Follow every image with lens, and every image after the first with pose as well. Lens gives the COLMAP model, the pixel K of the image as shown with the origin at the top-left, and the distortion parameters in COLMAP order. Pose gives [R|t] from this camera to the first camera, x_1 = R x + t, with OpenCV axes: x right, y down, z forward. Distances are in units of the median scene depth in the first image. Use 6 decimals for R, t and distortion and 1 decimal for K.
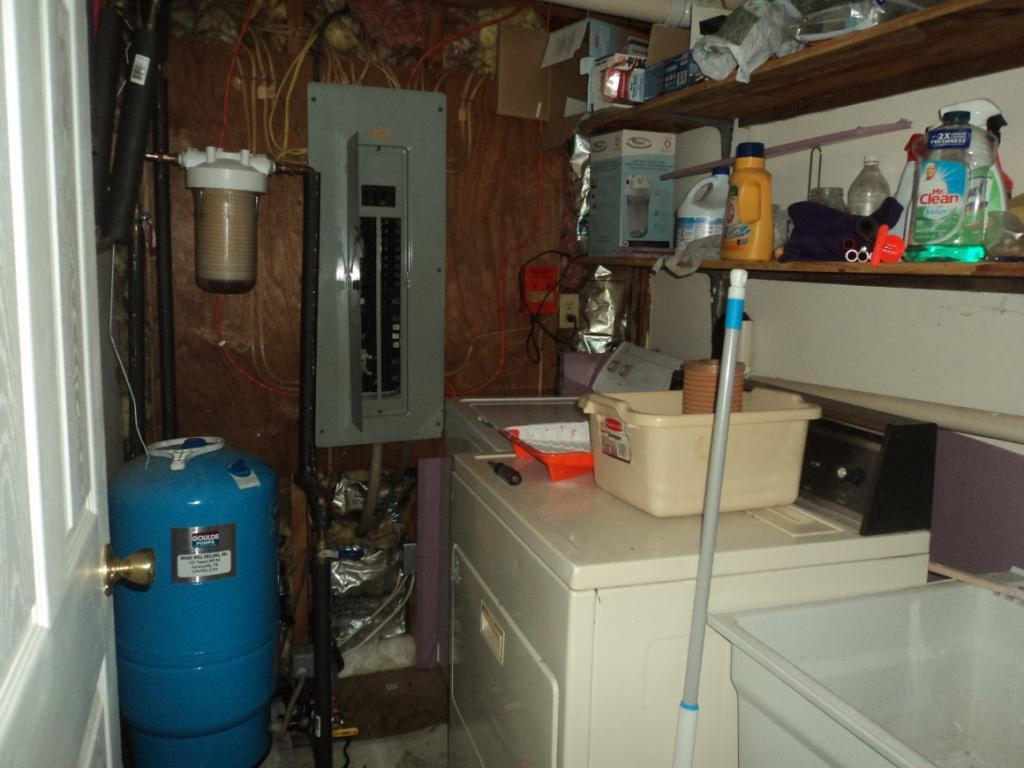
lens RADIAL K [[813.9, 0, 512.0], [0, 813.9, 384.0], [0, 0, 1]] dist [-0.011240, 0.005311]
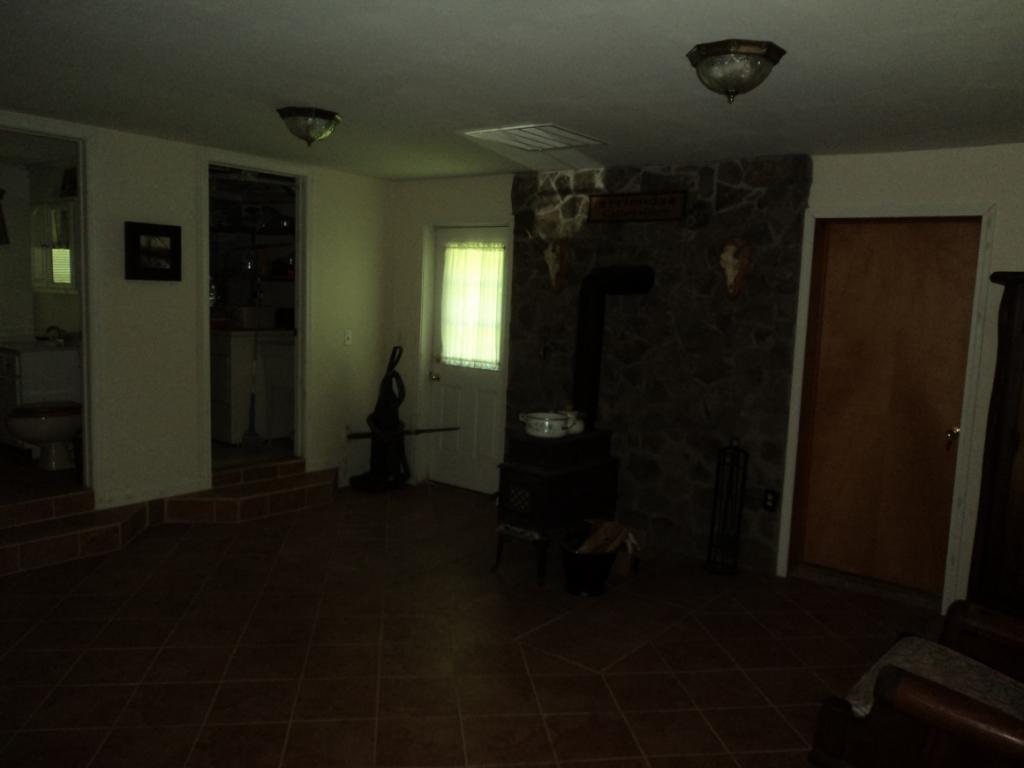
lens RADIAL K [[813.9, 0, 512.0], [0, 813.9, 384.0], [0, 0, 1]] dist [-0.011240, 0.005311]
pose [[0.833900, -0.041954, 0.550319, -0.803463], [0.046014, 0.998920, 0.006428, 0.370540], [-0.549994, 0.019962, 0.834930, -2.671694]]
